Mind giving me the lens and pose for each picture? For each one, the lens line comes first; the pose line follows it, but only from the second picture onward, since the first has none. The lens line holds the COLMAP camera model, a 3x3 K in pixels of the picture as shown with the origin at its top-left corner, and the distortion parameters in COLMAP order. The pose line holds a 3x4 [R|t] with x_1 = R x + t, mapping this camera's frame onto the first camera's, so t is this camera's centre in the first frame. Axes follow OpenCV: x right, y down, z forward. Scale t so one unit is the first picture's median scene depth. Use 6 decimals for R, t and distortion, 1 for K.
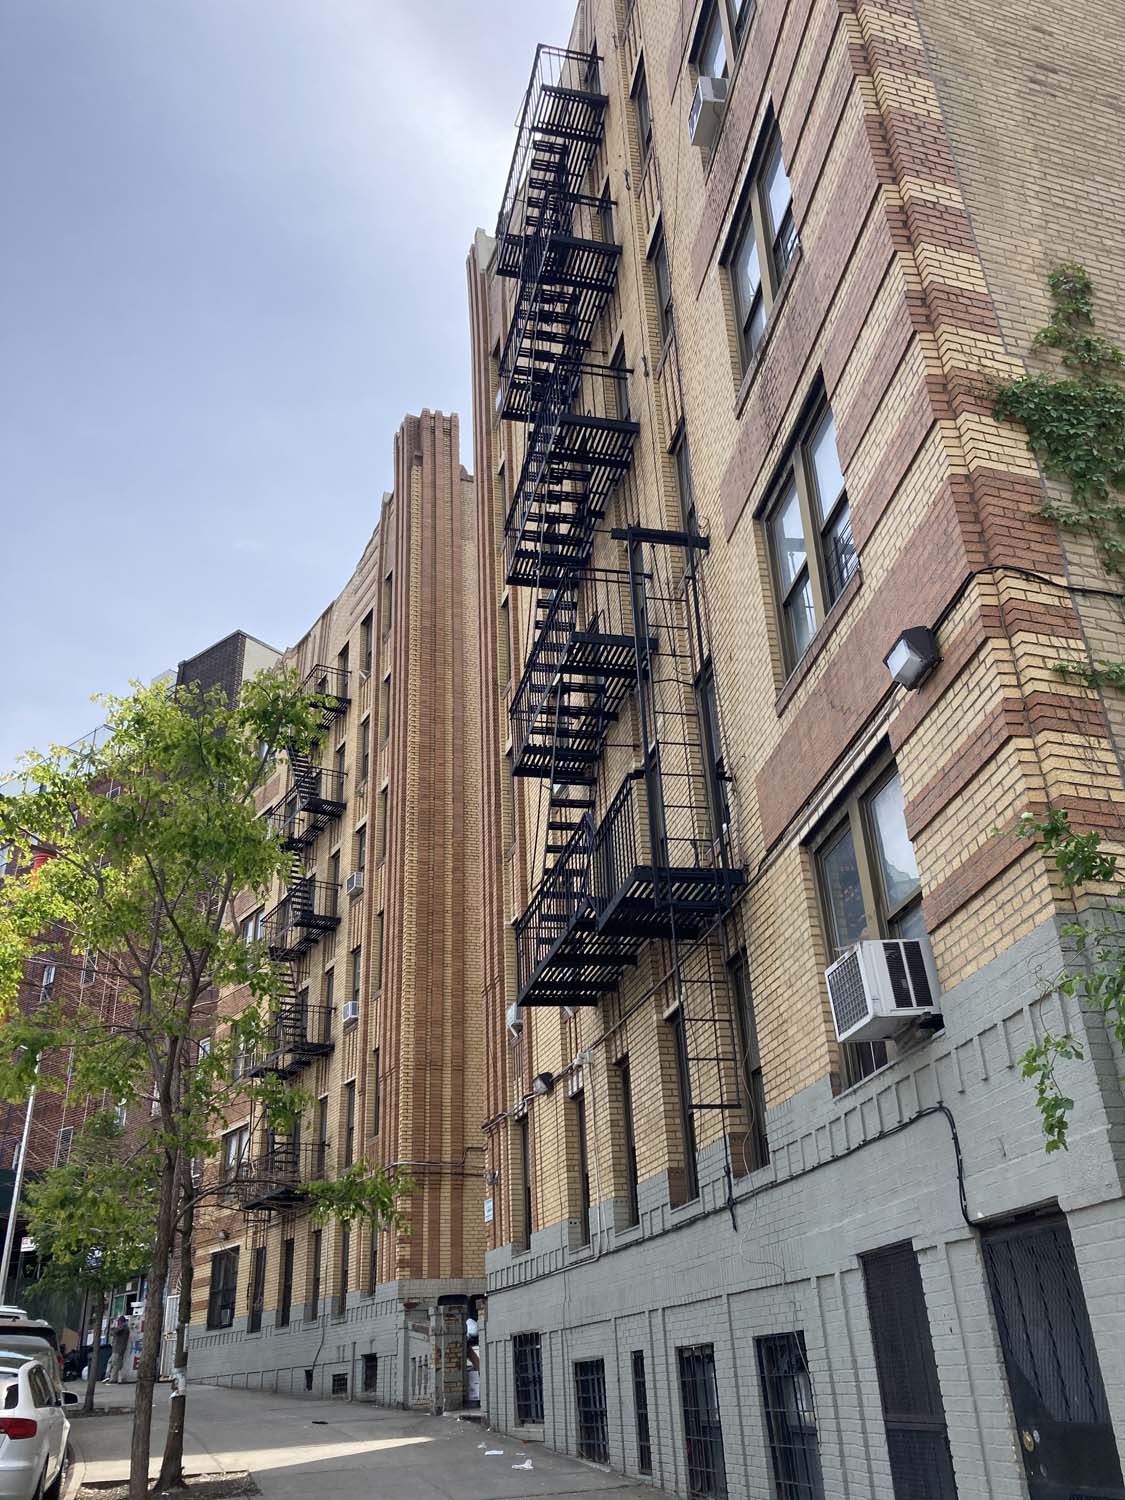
lens RADIAL K [[1227.3, 0, 562.5], [0, 1227.3, 750.0], [0, 0, 1]] dist [0.023929, -0.000504]
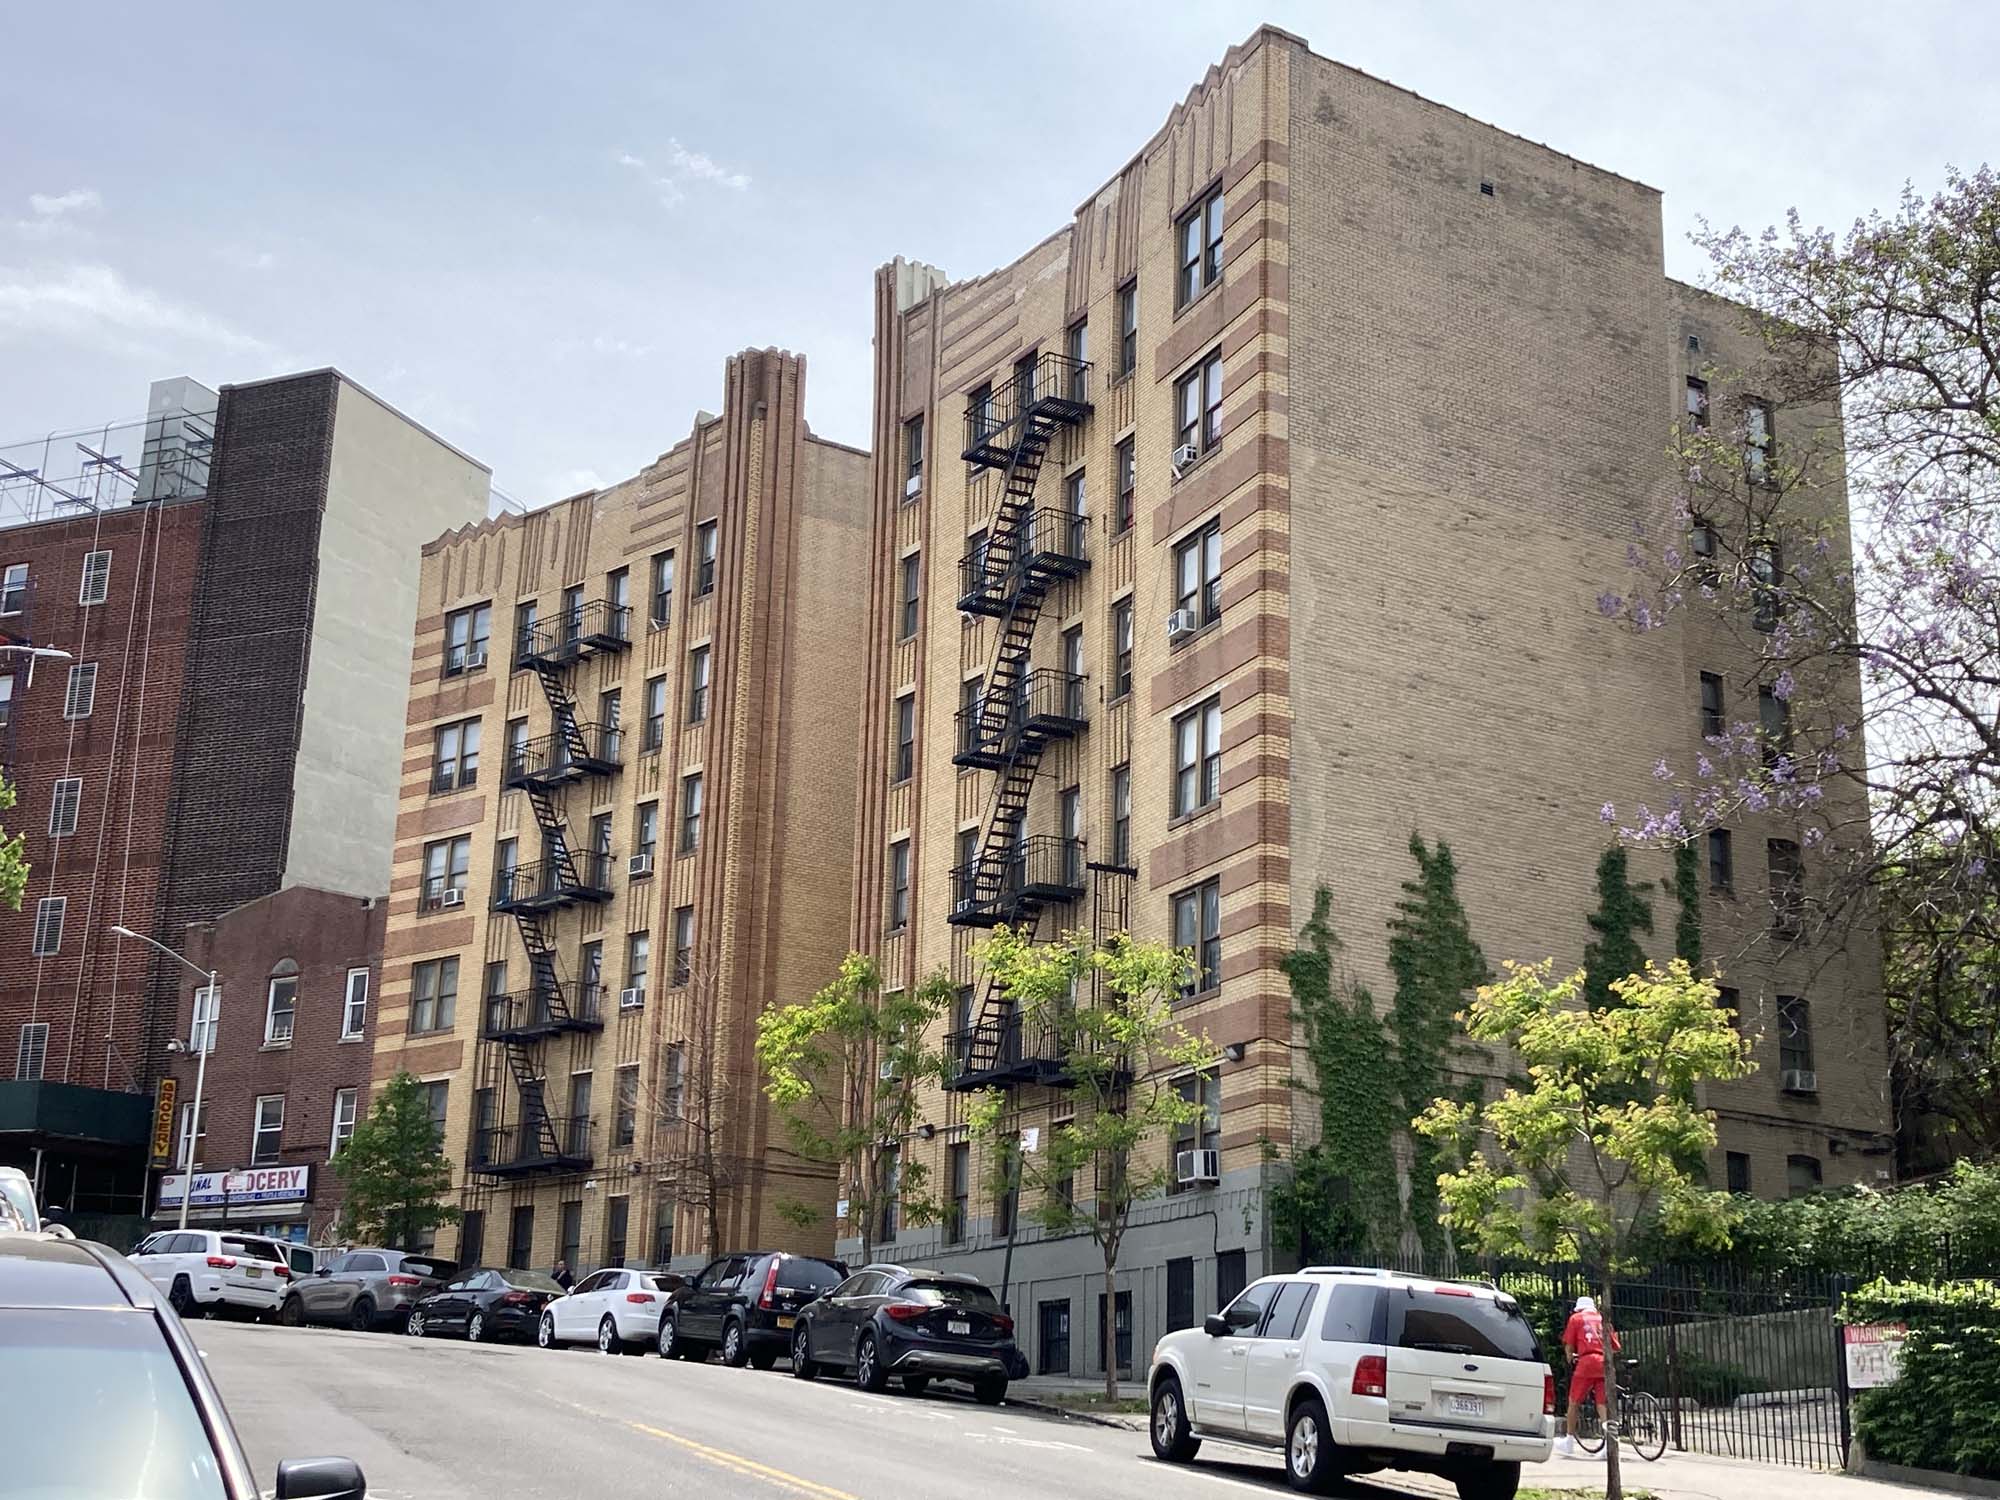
lens RADIAL K [[2562.9, 0, 1000.0], [0, 2562.9, 750.0], [0, 0, 1]] dist [0.087806, -0.003380]
pose [[0.964269, 0.136895, 0.226816, -1.519050], [-0.176947, 0.969978, 0.166828, -1.509513], [-0.197169, -0.201002, 0.959543, -4.009134]]
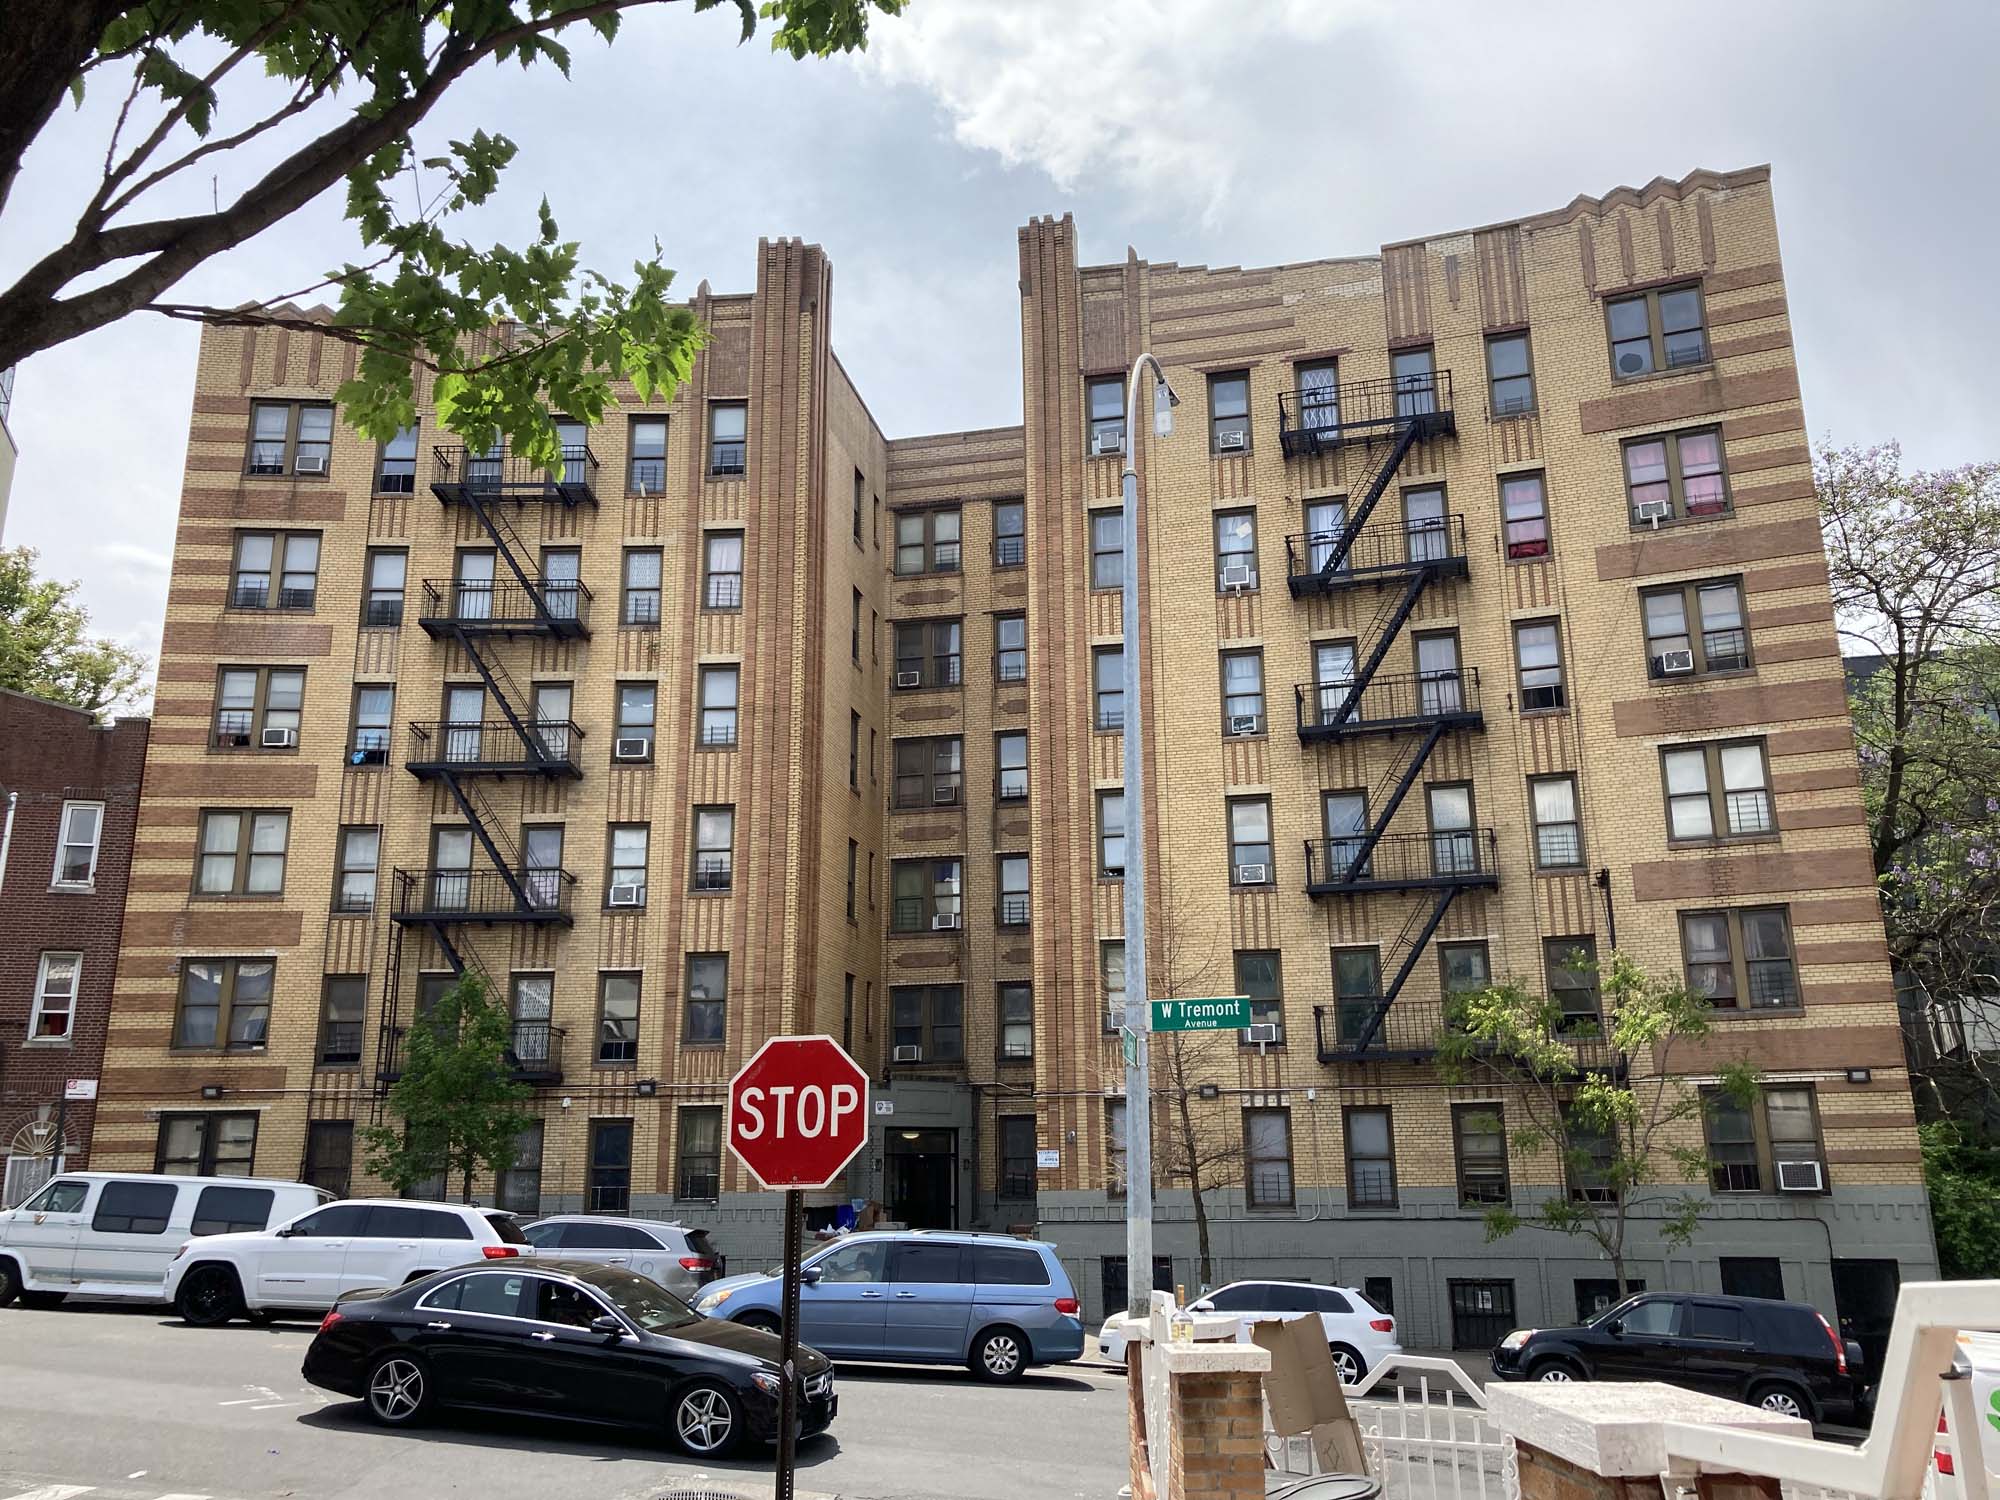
lens RADIAL K [[1636.4, 0, 1000.0], [0, 1636.4, 750.0], [0, 0, 1]] dist [0.023929, -0.000504]
pose [[0.519997, 0.268107, 0.811000, -4.048519], [-0.404241, 0.913648, -0.042850, 0.217049], [-0.752457, -0.305557, 0.583474, 0.497161]]
